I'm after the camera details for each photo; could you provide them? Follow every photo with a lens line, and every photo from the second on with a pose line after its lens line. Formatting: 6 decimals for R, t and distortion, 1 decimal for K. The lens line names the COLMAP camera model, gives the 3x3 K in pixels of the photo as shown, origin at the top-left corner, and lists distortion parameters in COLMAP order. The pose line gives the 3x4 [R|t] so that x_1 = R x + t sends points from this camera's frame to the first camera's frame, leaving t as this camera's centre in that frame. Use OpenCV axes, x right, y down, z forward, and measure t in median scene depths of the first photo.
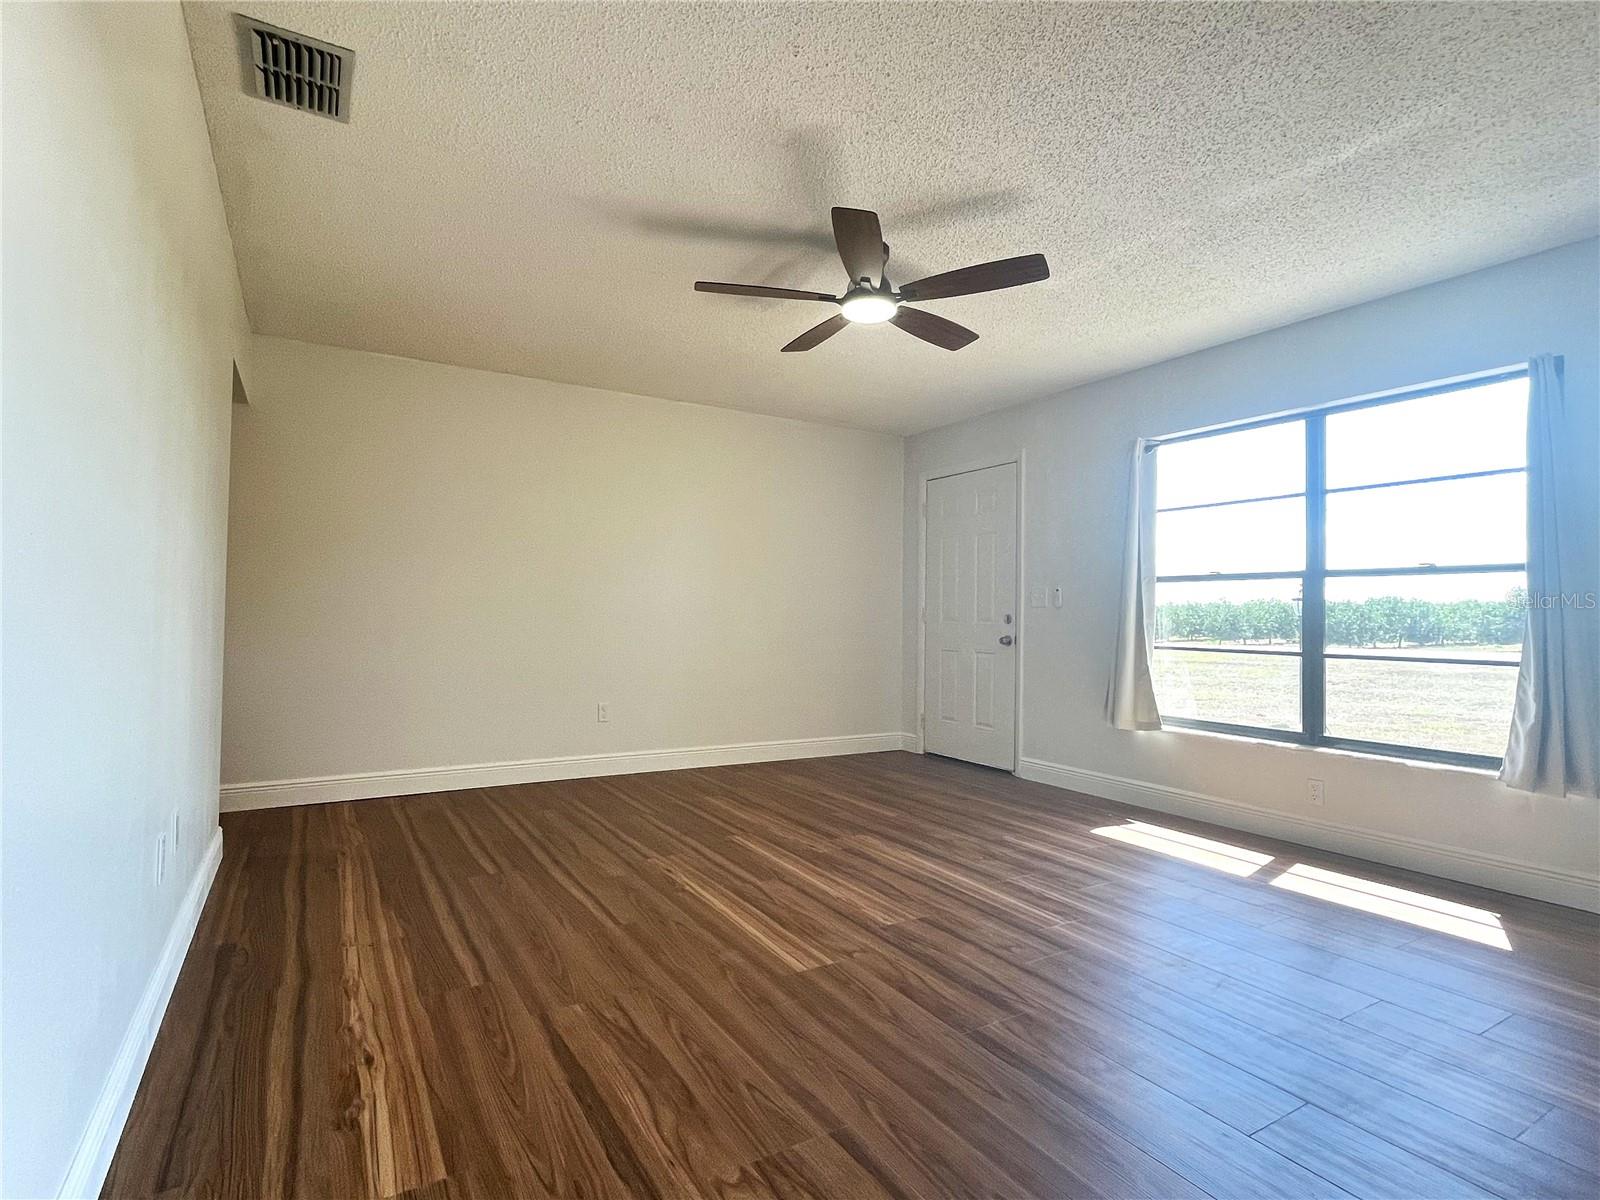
lens RADIAL K [[795.4, 0, 800.0], [0, 795.4, 600.0], [0, 0, 1]] dist [0.002198, -0.000437]
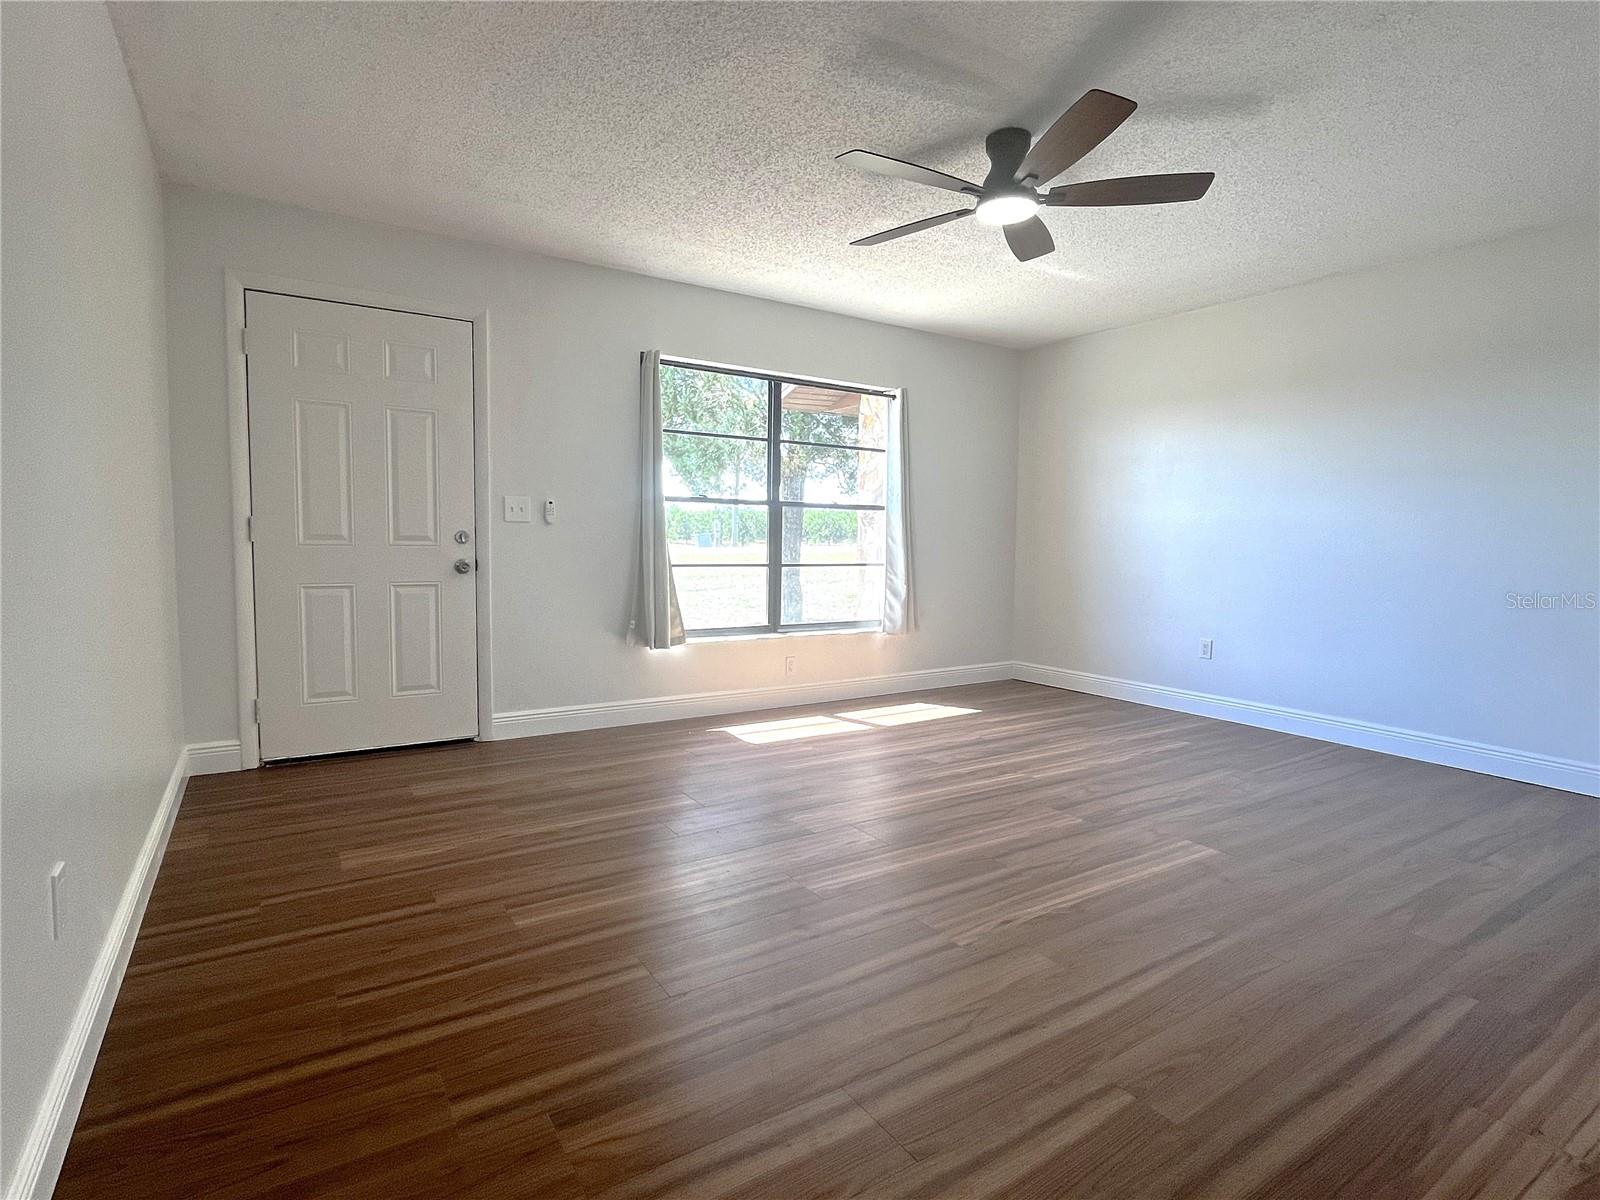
lens RADIAL K [[795.4, 0, 800.0], [0, 795.4, 600.0], [0, 0, 1]] dist [0.002198, -0.000437]
pose [[-0.016308, -0.093592, 0.995477, -0.845530], [-0.038517, 0.994929, 0.092910, 0.001607], [-0.999125, -0.036827, -0.019830, 1.227899]]
